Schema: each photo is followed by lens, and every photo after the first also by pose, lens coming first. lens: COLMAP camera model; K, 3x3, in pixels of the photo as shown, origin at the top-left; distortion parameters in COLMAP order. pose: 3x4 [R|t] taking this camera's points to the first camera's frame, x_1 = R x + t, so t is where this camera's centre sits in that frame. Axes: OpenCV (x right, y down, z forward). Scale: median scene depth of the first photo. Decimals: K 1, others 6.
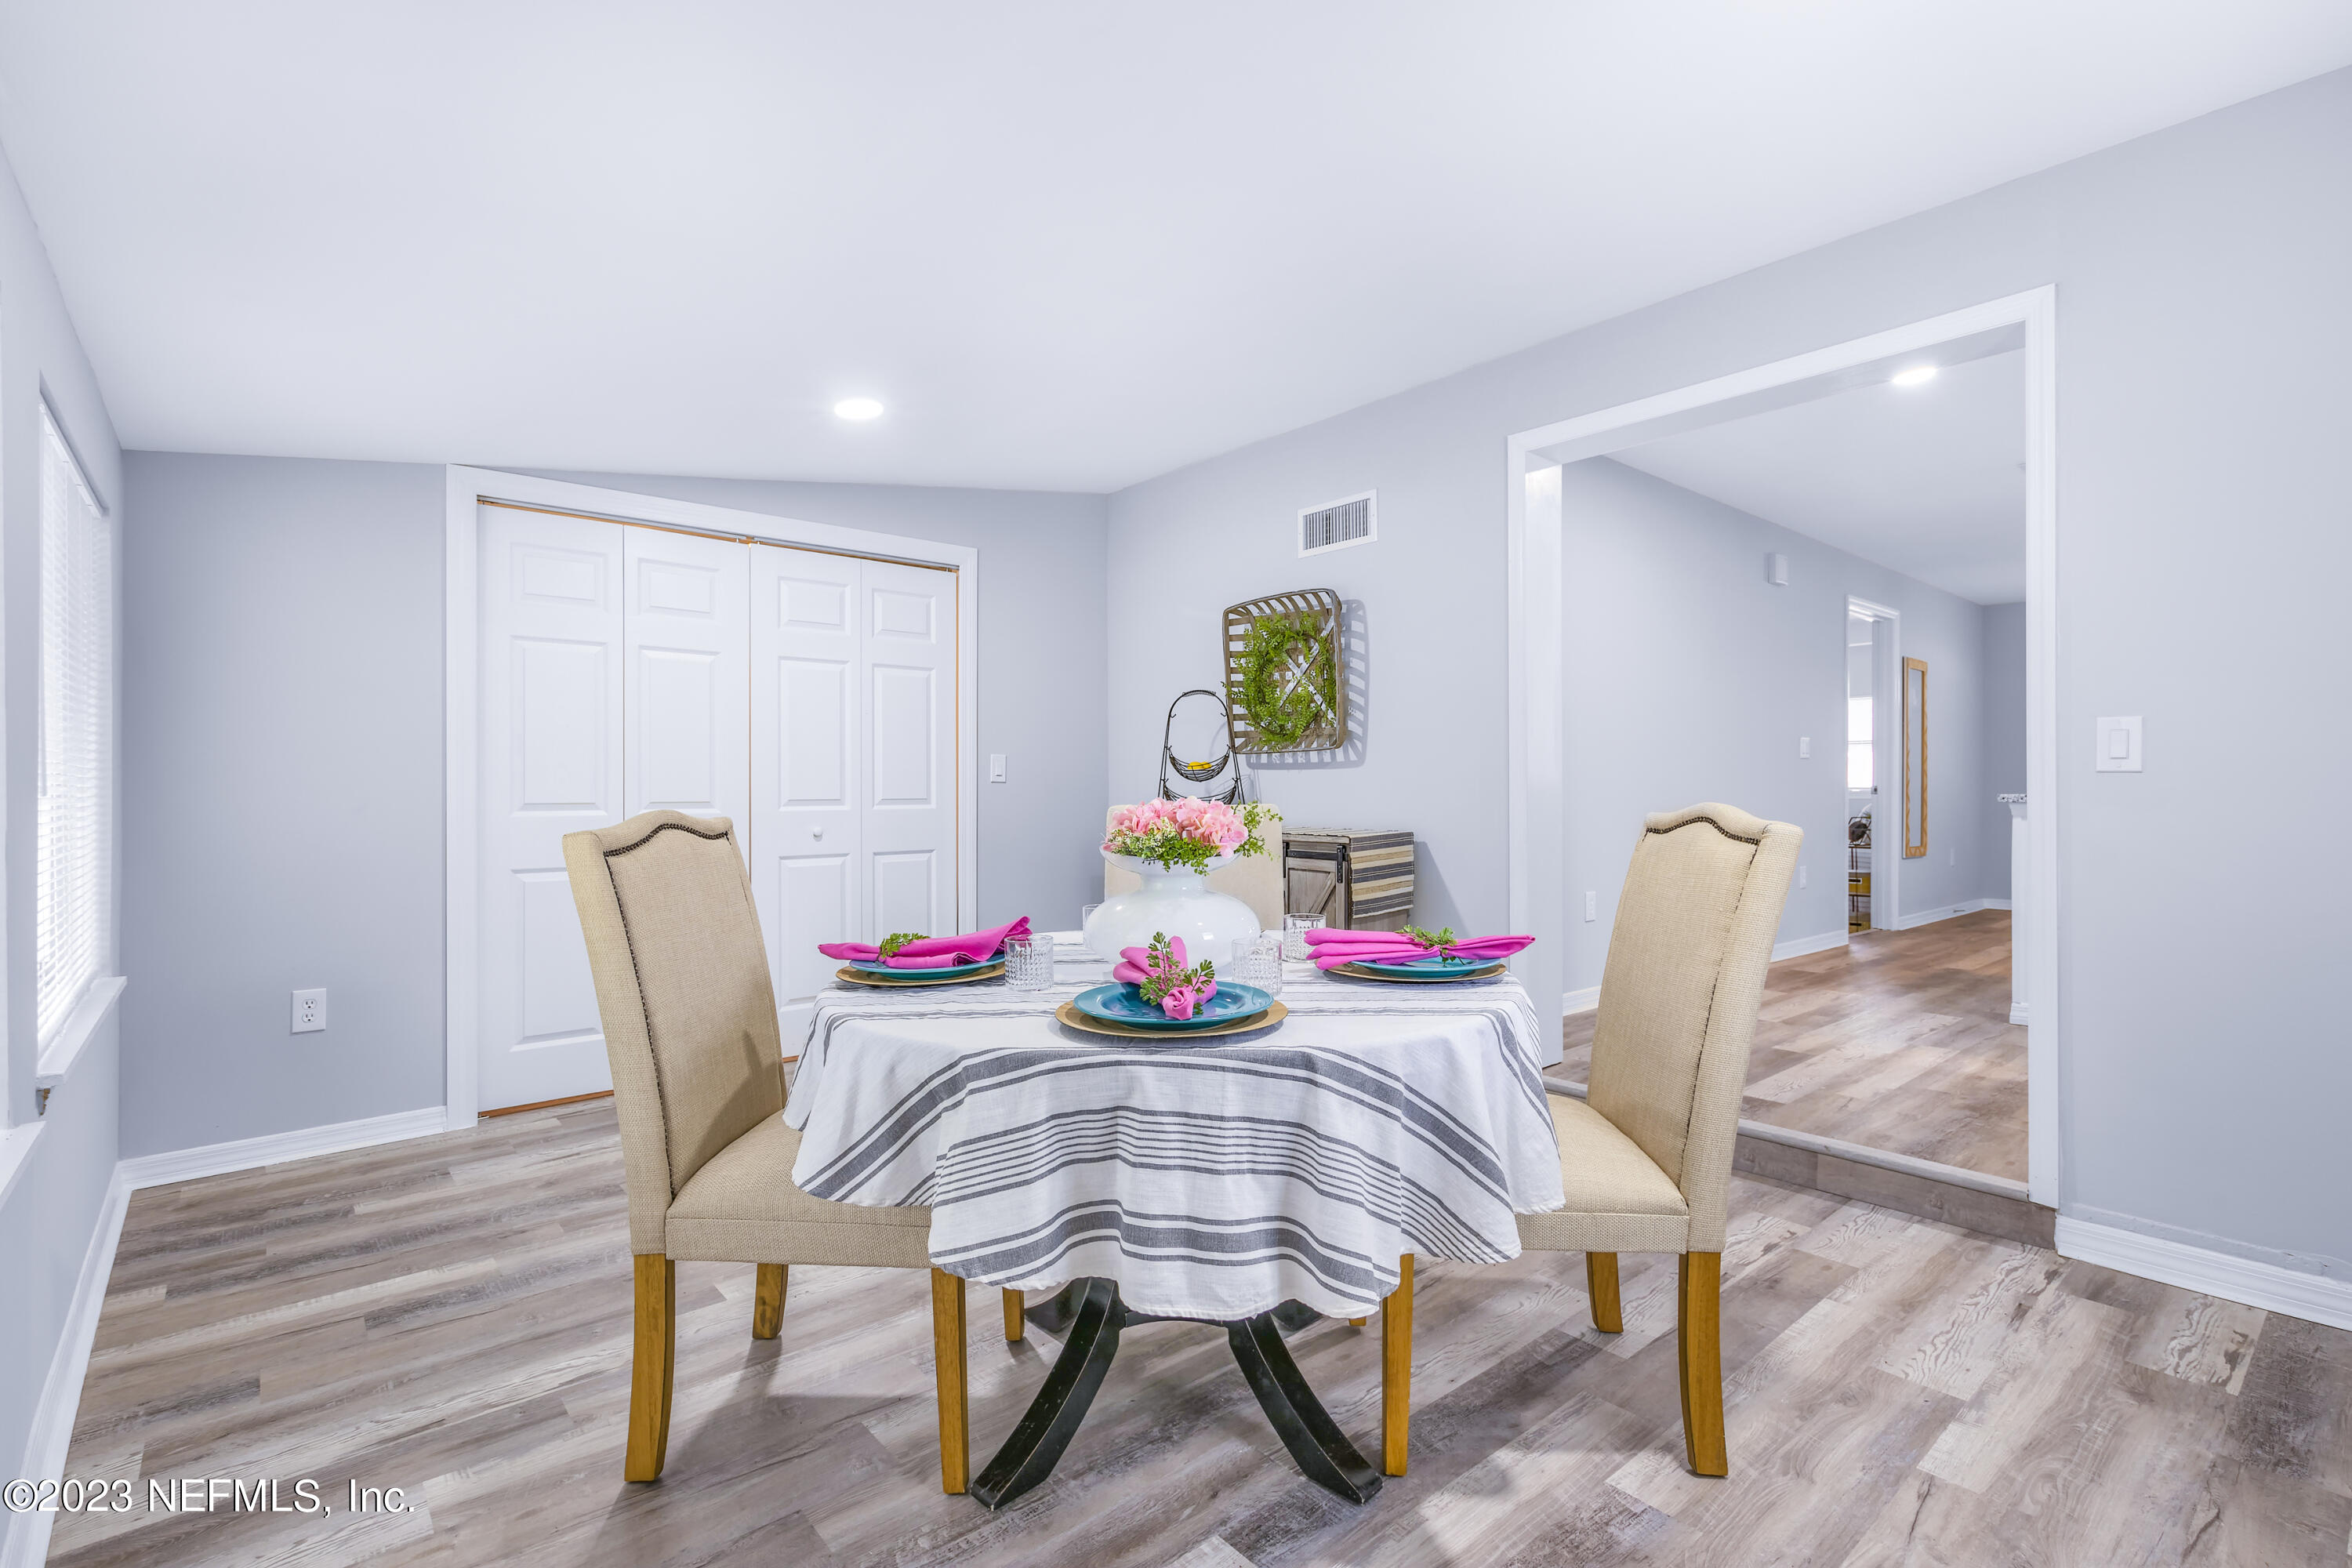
lens RADIAL K [[1081.3, 0, 1178.8], [0, 1081.3, 779.8], [0, 0, 1]] dist [0.006222, -0.003232]
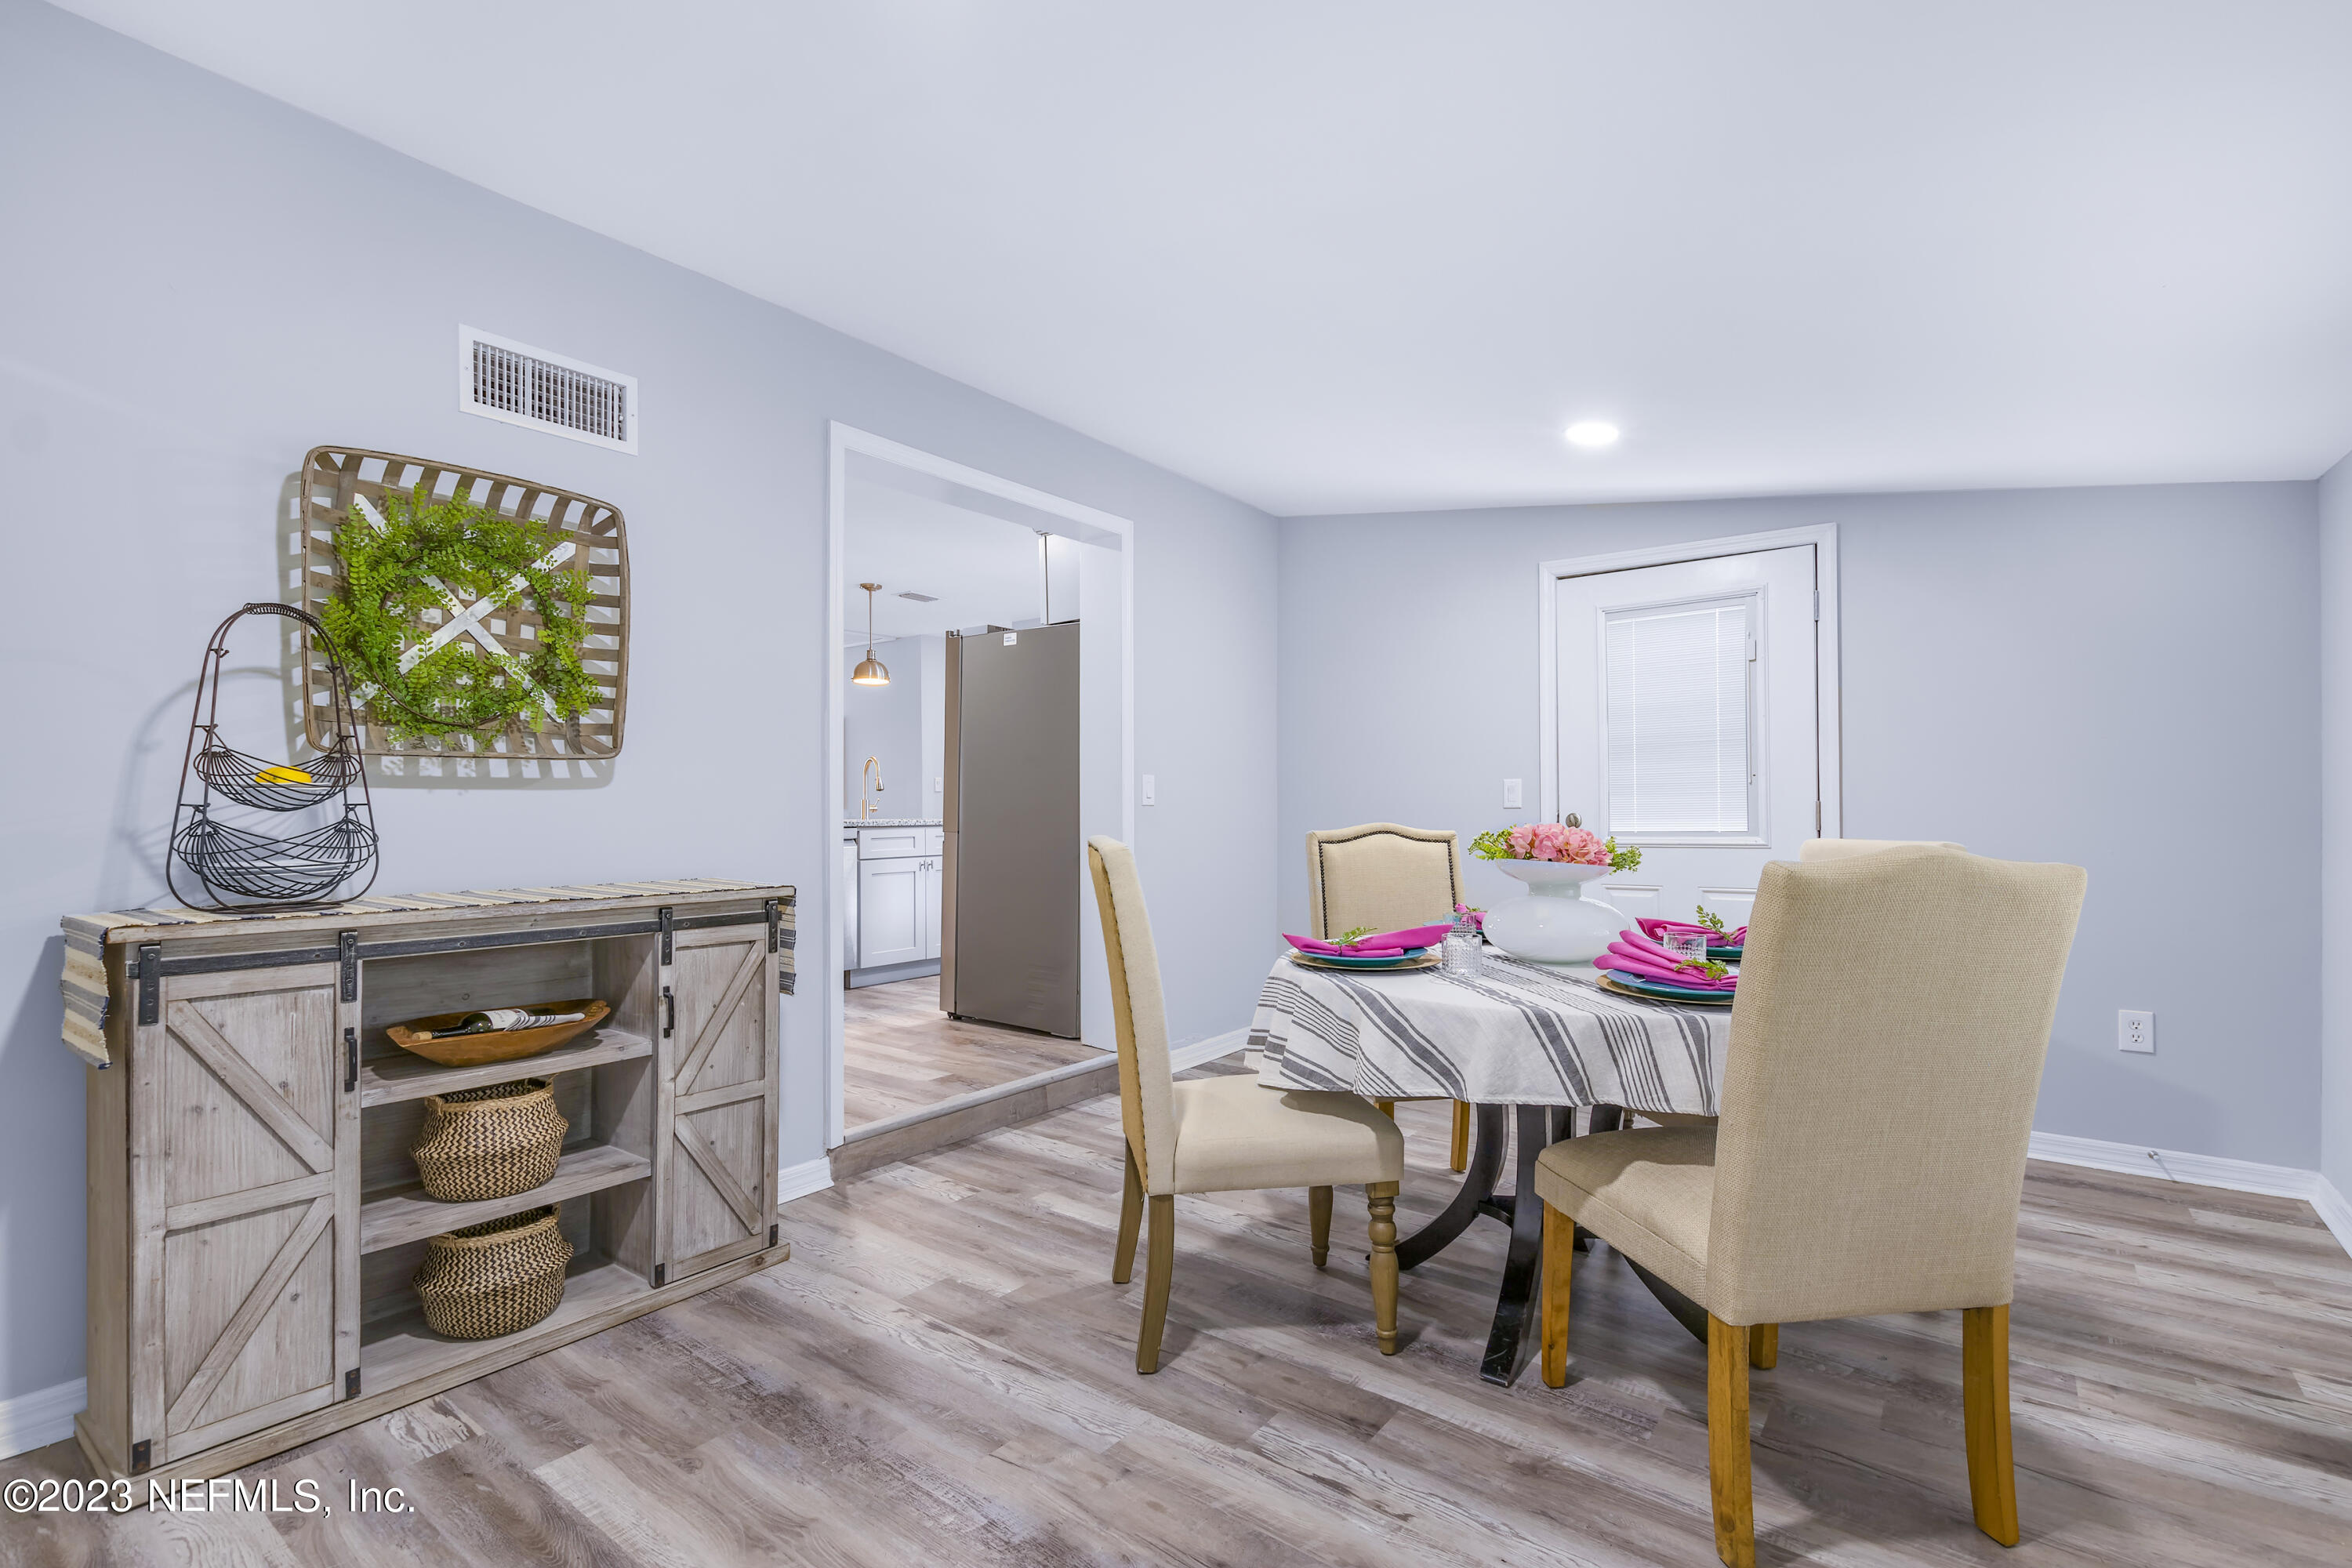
lens RADIAL K [[1081.3, 0, 1166.7], [0, 1081.3, 796.7], [0, 0, 1]] dist [0.006222, -0.003232]
pose [[-0.207659, 0.012066, 0.978127, -0.539178], [0.001362, 0.999927, -0.012046, 0.001690], [-0.978200, -0.001169, -0.207661, 0.801266]]
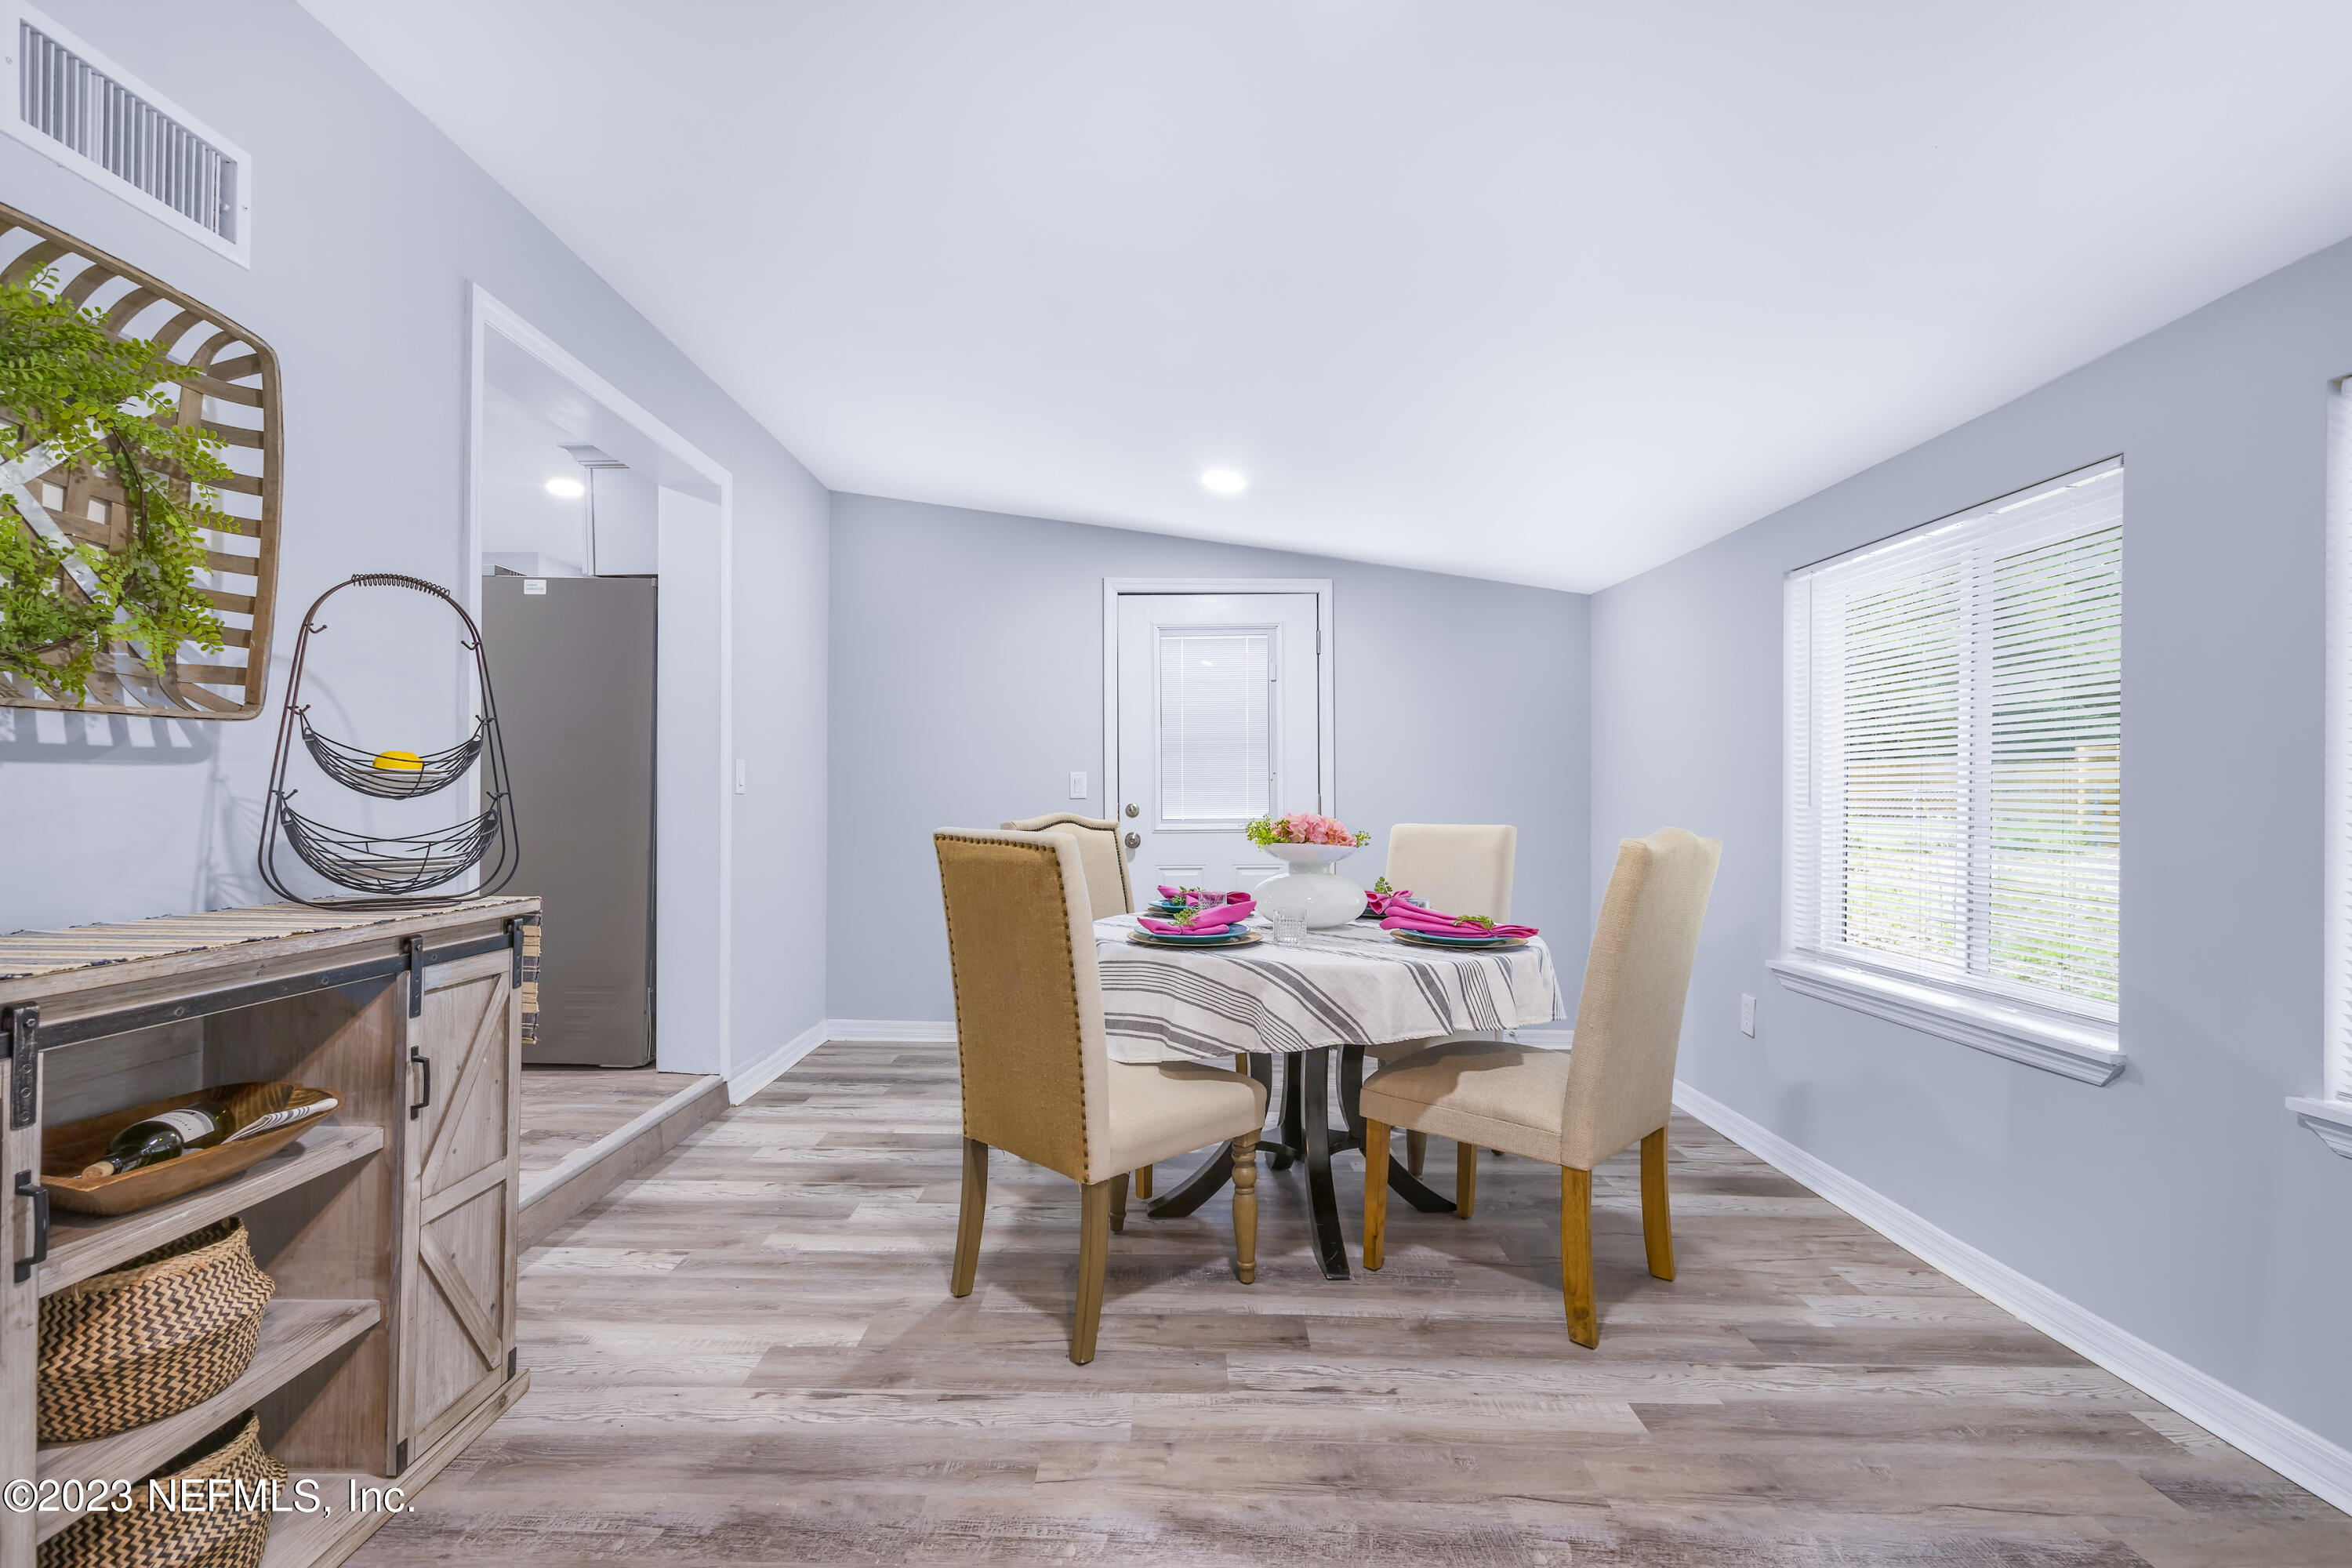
lens RADIAL K [[1081.3, 0, 1166.1], [0, 1081.3, 788.6], [0, 0, 1]] dist [0.006222, -0.003232]
pose [[-0.753986, 0.003915, 0.656878, -0.399839], [-0.003619, 0.999942, -0.010114, 0.000948], [-0.656880, -0.010003, -0.753929, 1.069411]]
